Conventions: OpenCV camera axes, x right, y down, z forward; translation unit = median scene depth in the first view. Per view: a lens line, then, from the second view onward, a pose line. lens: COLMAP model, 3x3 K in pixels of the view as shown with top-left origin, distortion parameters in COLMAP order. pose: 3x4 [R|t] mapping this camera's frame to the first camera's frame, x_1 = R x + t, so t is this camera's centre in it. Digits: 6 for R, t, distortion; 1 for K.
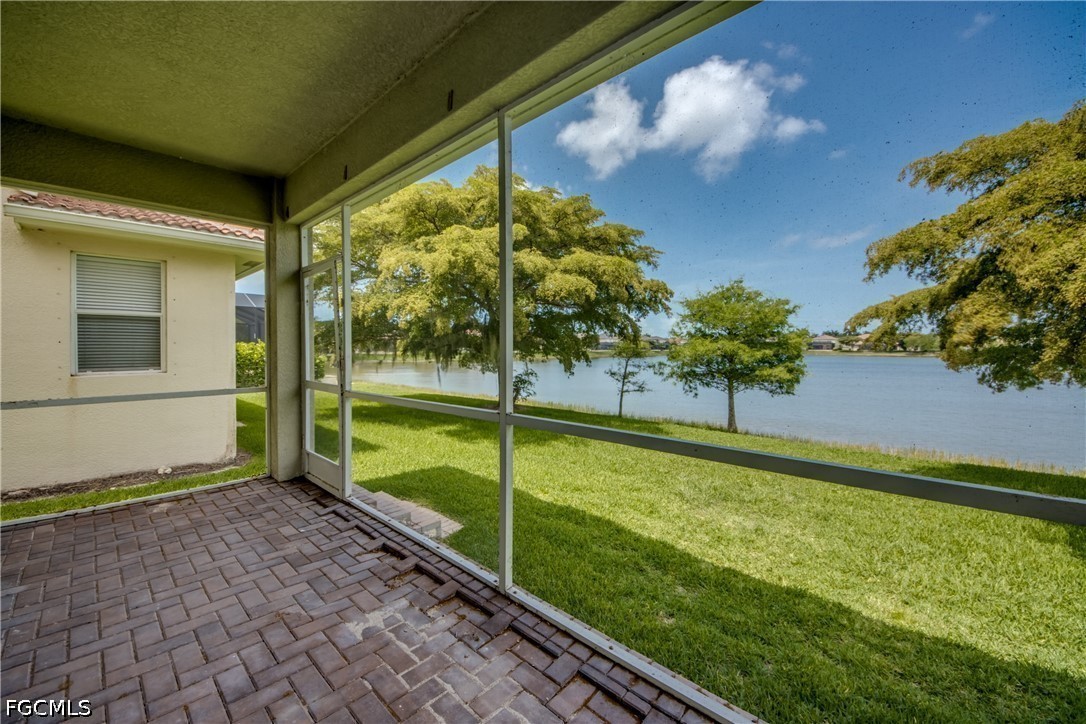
lens RADIAL K [[407.2, 0, 545.1], [0, 407.2, 351.6], [0, 0, 1]] dist [0.039328, -0.023002]
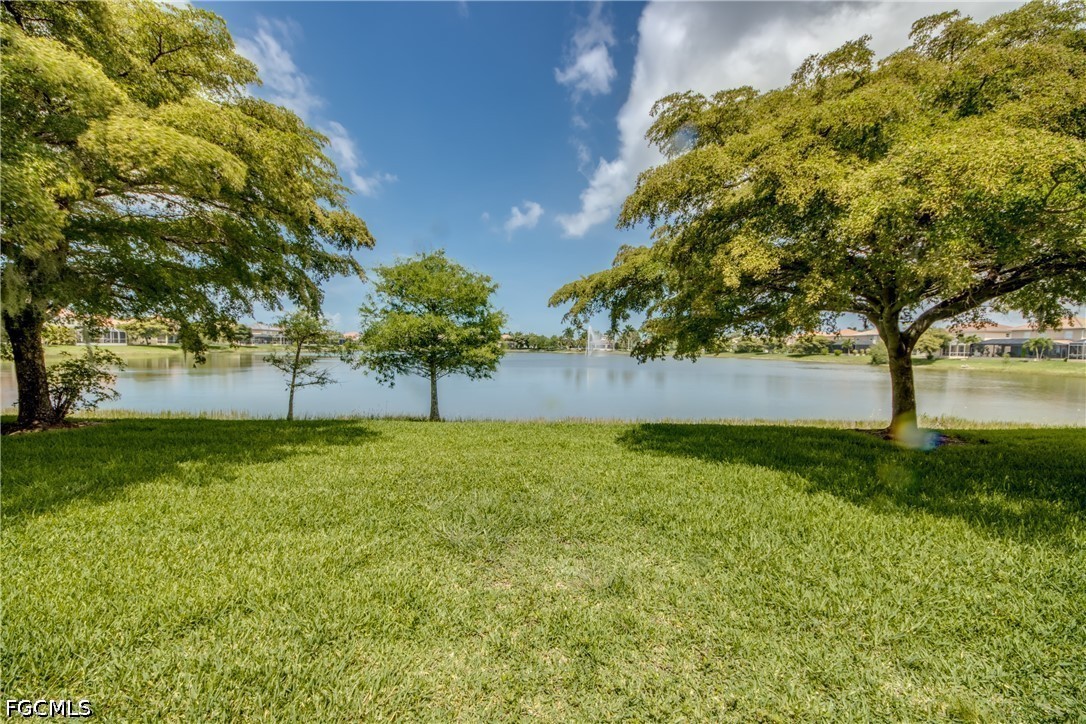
lens RADIAL K [[421.8, 0, 536.4], [0, 421.8, 364.2], [0, 0, 1]] dist [0.034094, -0.026698]
pose [[0.752510, -0.025447, 0.658089, 0.079880], [-0.002943, 0.999113, 0.041999, 0.119841], [-0.658574, -0.033541, 0.751768, 0.658231]]
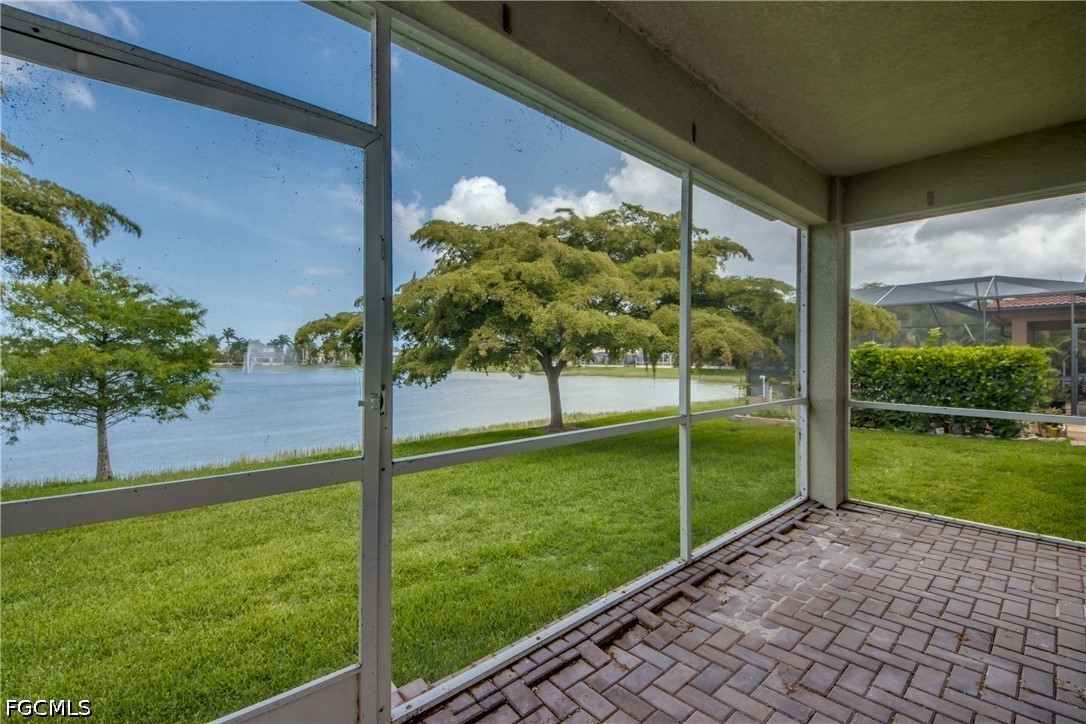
lens RADIAL K [[428.9, 0, 554.0], [0, 428.9, 361.2], [0, 0, 1]] dist [0.045346, -0.028271]
pose [[0.130384, -0.000810, 0.991463, -0.675389], [0.008997, 0.999959, -0.000366, -0.003267], [-0.991423, 0.008968, 0.130386, 0.586191]]
